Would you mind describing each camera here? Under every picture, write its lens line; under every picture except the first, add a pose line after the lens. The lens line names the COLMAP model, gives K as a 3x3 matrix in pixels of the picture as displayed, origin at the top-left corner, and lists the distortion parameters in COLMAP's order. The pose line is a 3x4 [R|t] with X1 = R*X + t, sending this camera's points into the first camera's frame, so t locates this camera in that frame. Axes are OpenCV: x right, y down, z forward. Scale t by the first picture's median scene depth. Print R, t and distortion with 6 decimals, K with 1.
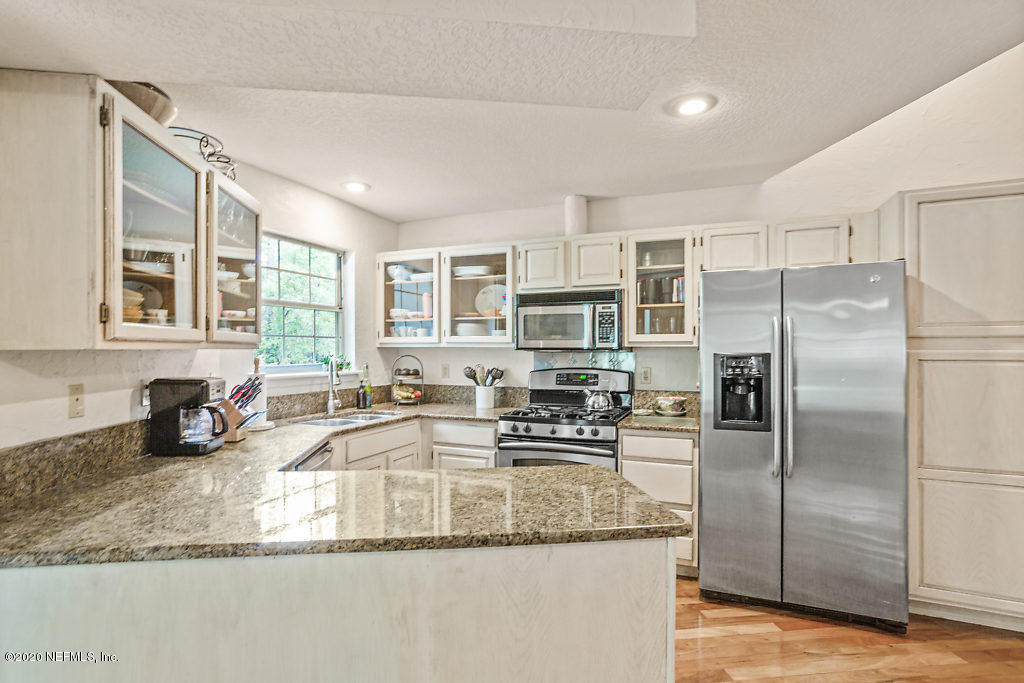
lens RADIAL K [[523.0, 0, 511.0], [0, 523.0, 353.9], [0, 0, 1]] dist [-0.003385, 0.000343]
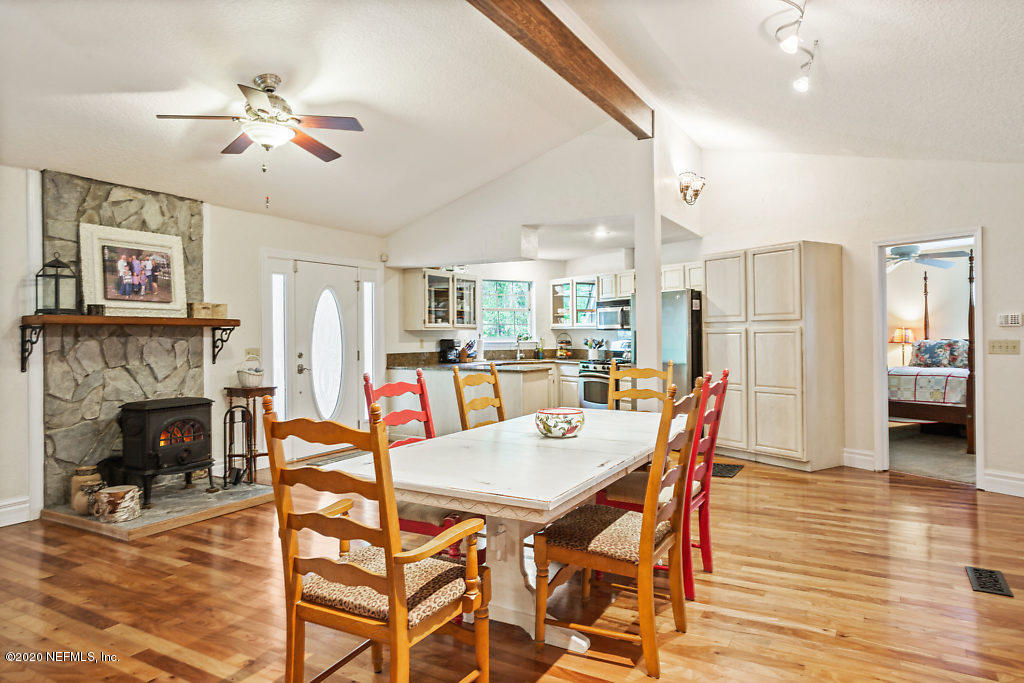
lens RADIAL K [[654.9, 0, 512.0], [0, 654.9, 341.5], [0, 0, 1]] dist [-0.000206, 0.000097]
pose [[0.813570, 0.002424, -0.581462, 1.206101], [0.000955, 0.999984, 0.005506, 0.022984], [0.581466, -0.005035, 0.813555, -1.216704]]
